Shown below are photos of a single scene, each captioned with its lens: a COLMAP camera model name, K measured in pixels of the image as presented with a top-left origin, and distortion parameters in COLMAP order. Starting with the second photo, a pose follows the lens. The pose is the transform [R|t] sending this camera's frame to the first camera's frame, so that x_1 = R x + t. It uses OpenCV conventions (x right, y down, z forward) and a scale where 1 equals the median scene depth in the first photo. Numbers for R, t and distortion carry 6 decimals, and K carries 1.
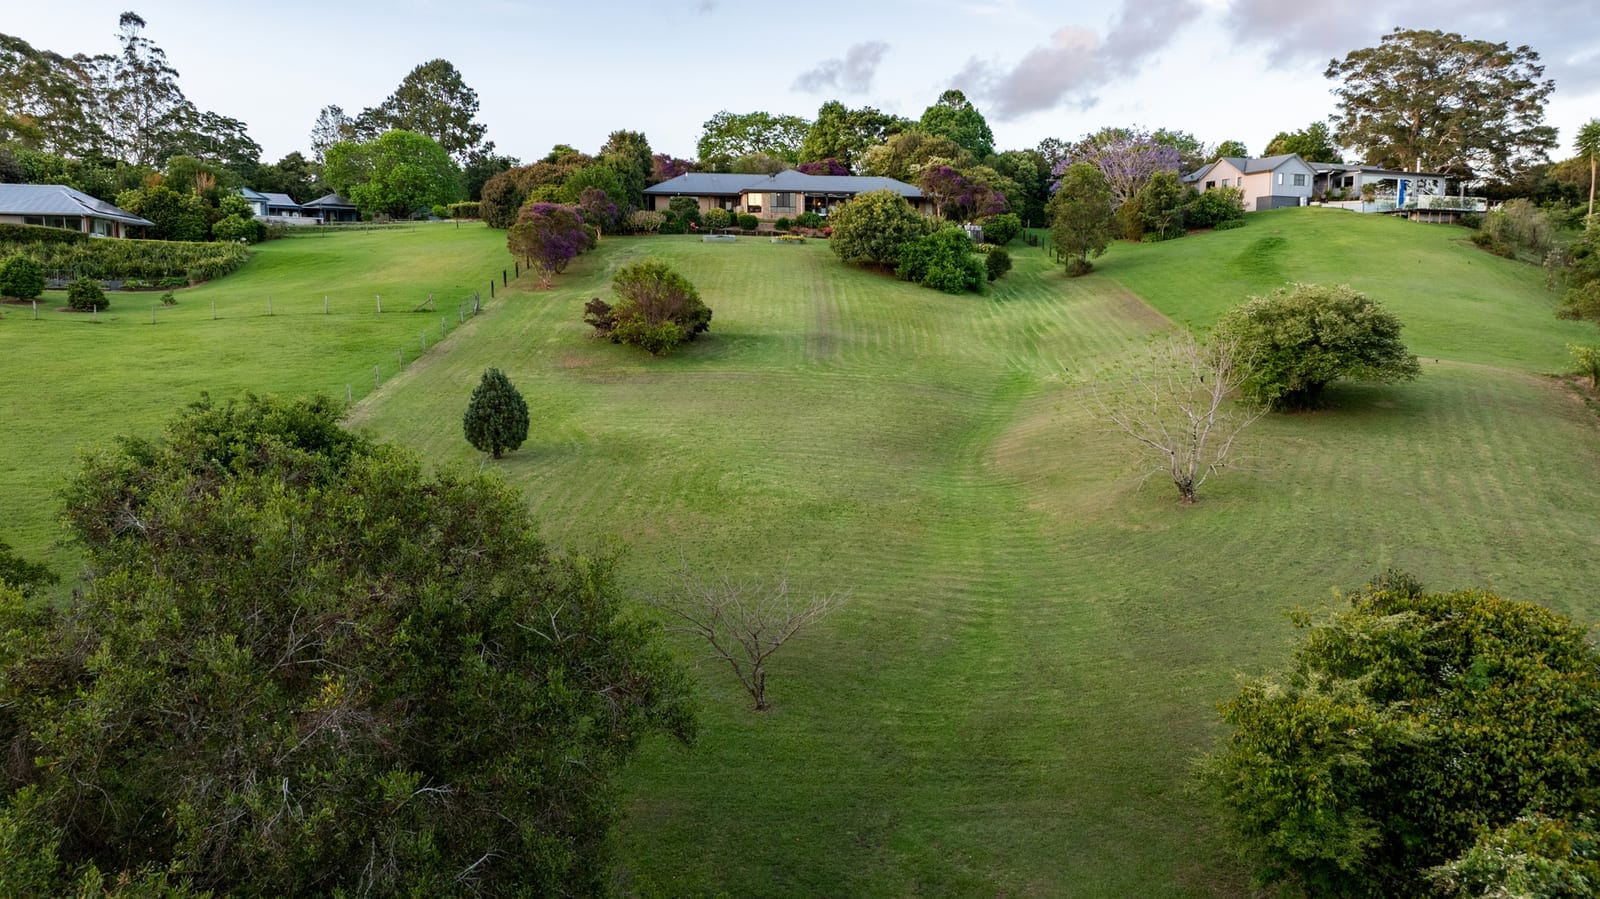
lens RADIAL K [[1128.4, 0, 800.0], [0, 1128.4, 449.5], [0, 0, 1]] dist [-0.017393, -0.000872]
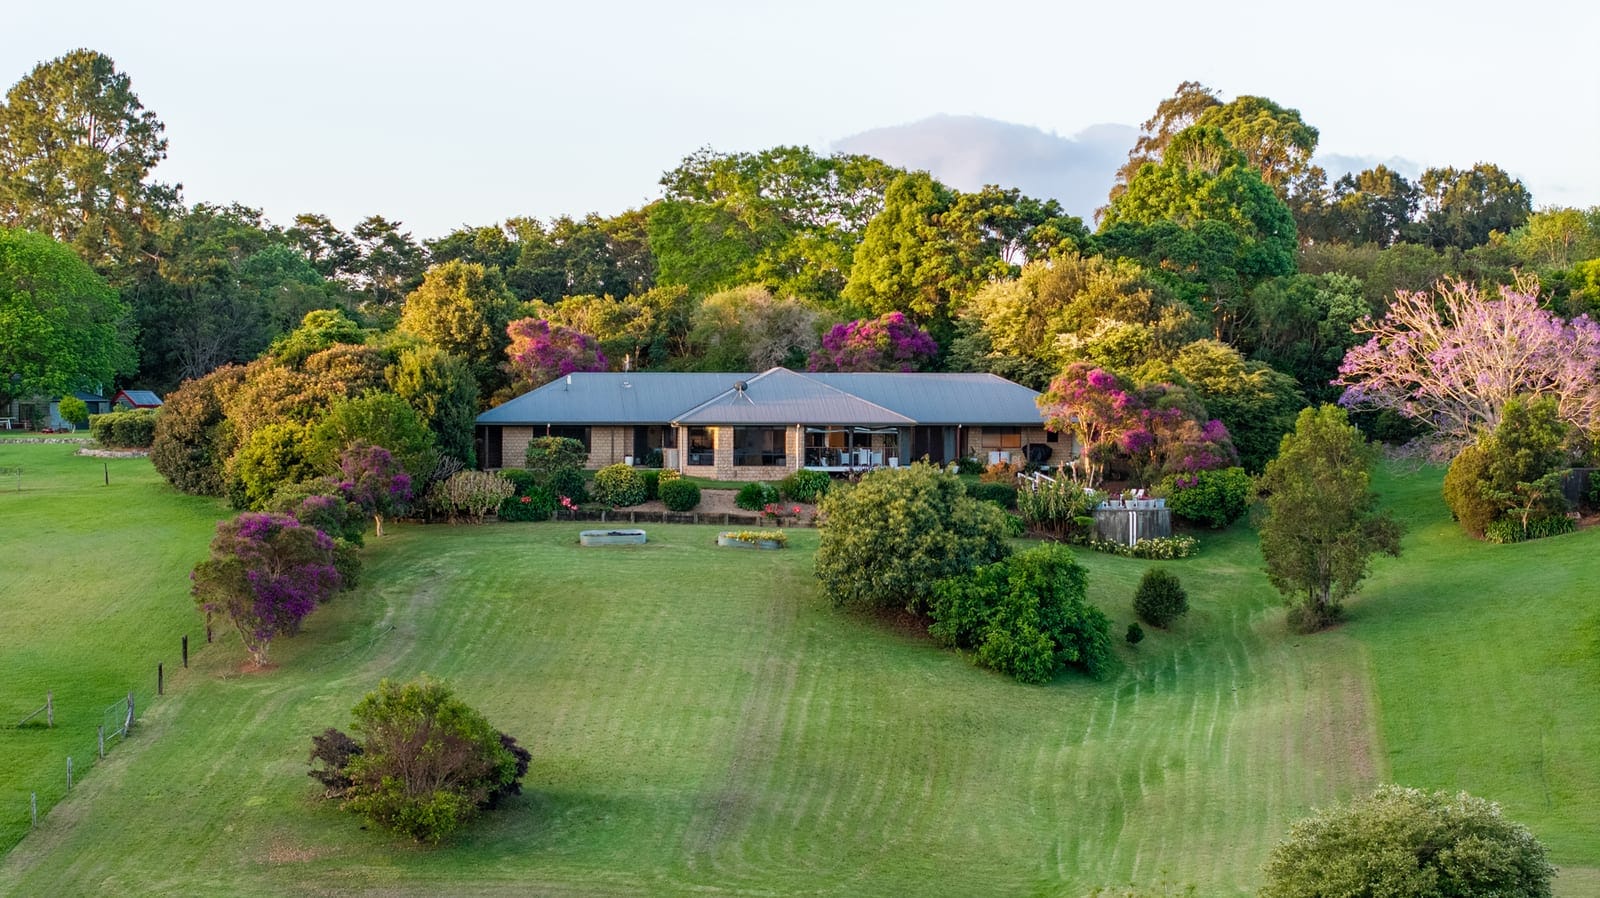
lens RADIAL K [[3217.8, 0, 800.0], [0, 3217.8, 449.0], [0, 0, 1]] dist [-0.188511, 1.639369]
pose [[0.996605, 0.005037, -0.082182, 0.122209], [-0.014716, 0.992951, -0.117609, -0.056745], [0.081010, 0.118419, 0.989654, -0.392242]]
